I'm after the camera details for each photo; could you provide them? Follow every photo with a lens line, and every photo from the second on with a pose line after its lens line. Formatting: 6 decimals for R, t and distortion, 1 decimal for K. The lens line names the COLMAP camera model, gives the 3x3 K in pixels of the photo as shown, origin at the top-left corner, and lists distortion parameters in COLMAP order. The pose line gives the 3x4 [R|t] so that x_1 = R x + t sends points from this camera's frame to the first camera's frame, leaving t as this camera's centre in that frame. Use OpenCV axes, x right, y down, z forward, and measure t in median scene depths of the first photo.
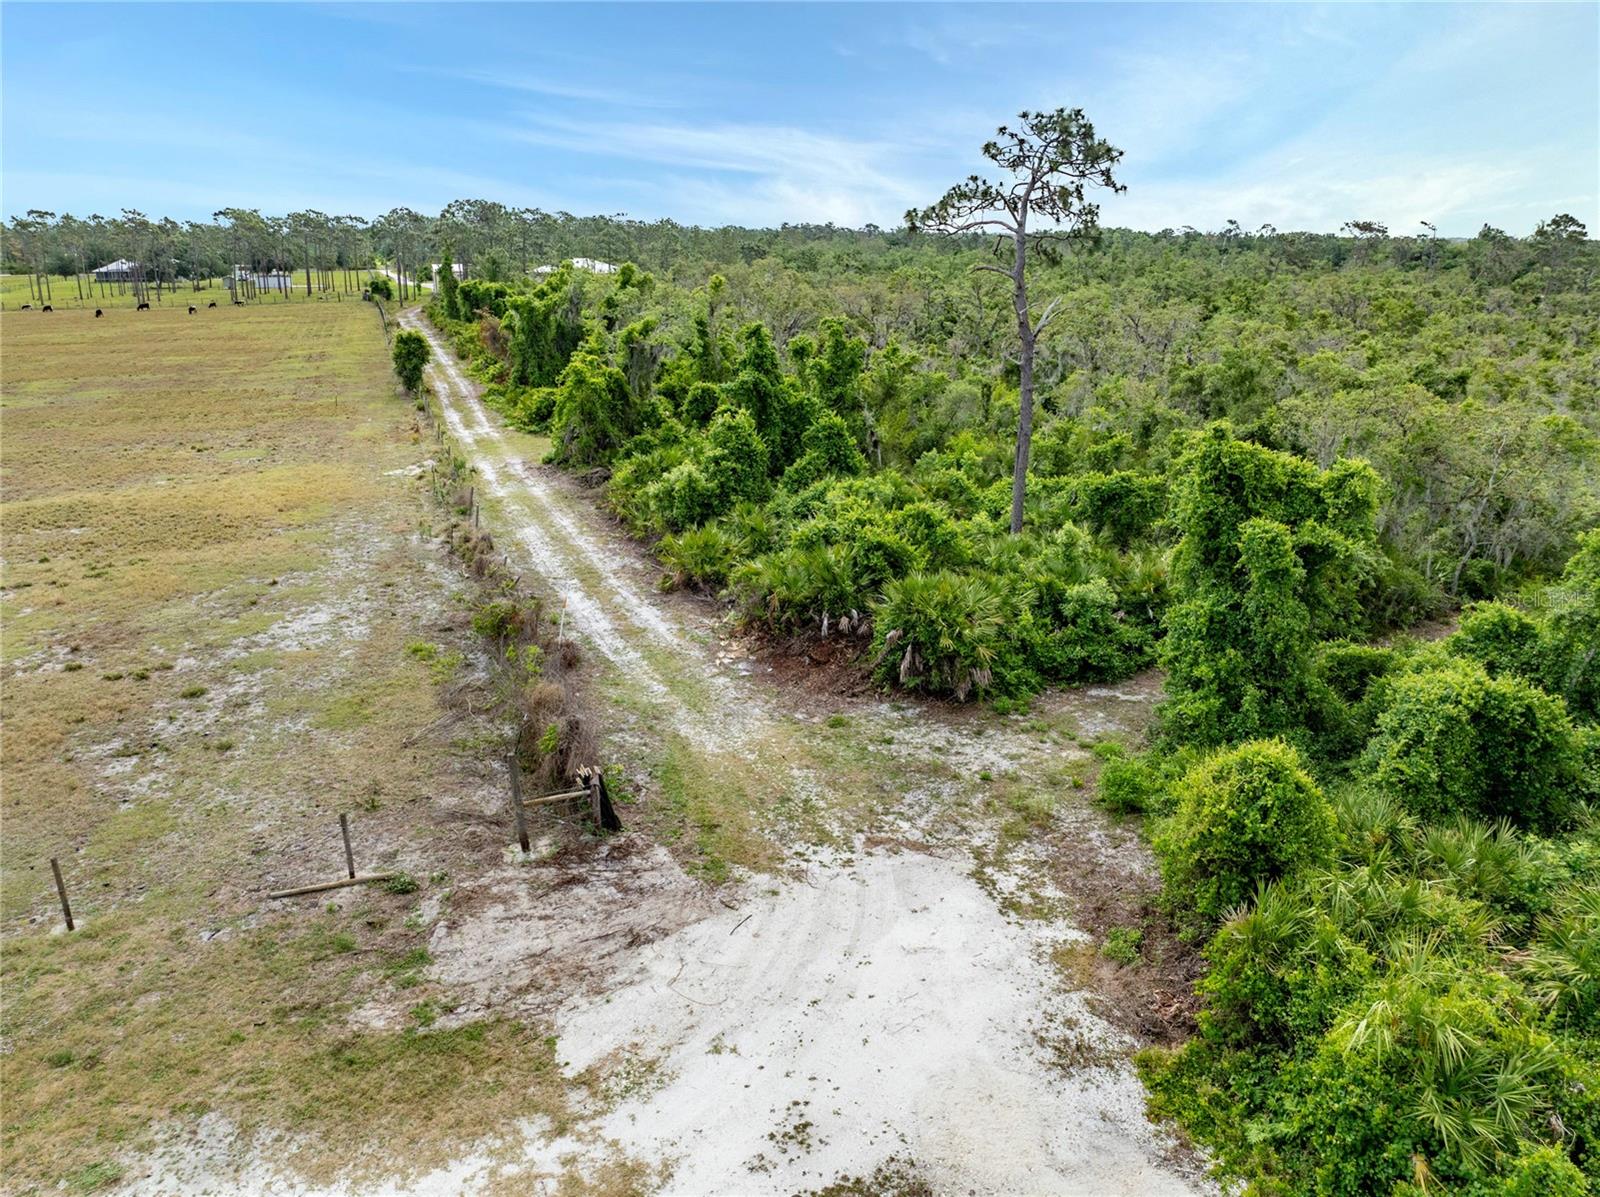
lens RADIAL K [[1117.0, 0, 800.0], [0, 1117.0, 598.5], [0, 0, 1]] dist [-0.054932, 0.027310]
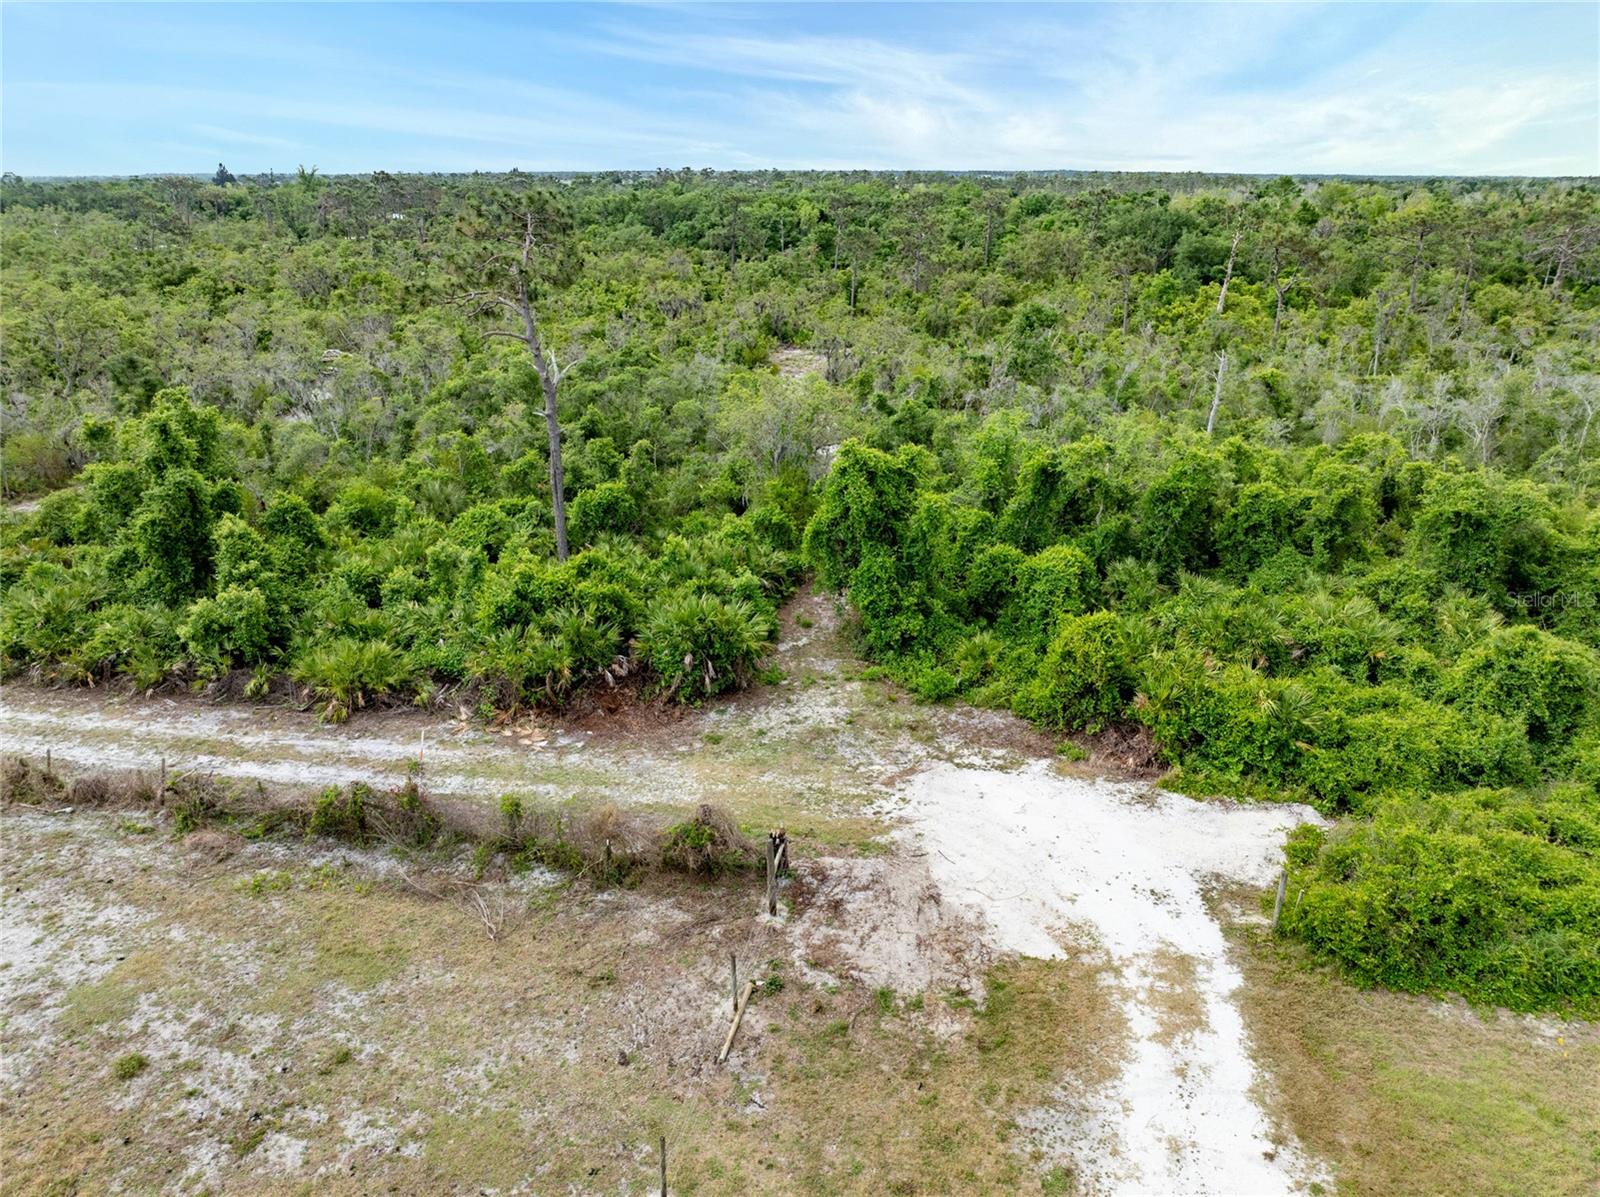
lens RADIAL K [[1117.0, 0, 800.0], [0, 1117.0, 598.5], [0, 0, 1]] dist [-0.054932, 0.027310]
pose [[0.544695, -0.307983, 0.780034, -1.332556], [0.272423, 0.944663, 0.182752, -0.374510], [-0.793154, 0.112955, 0.598455, 0.308349]]
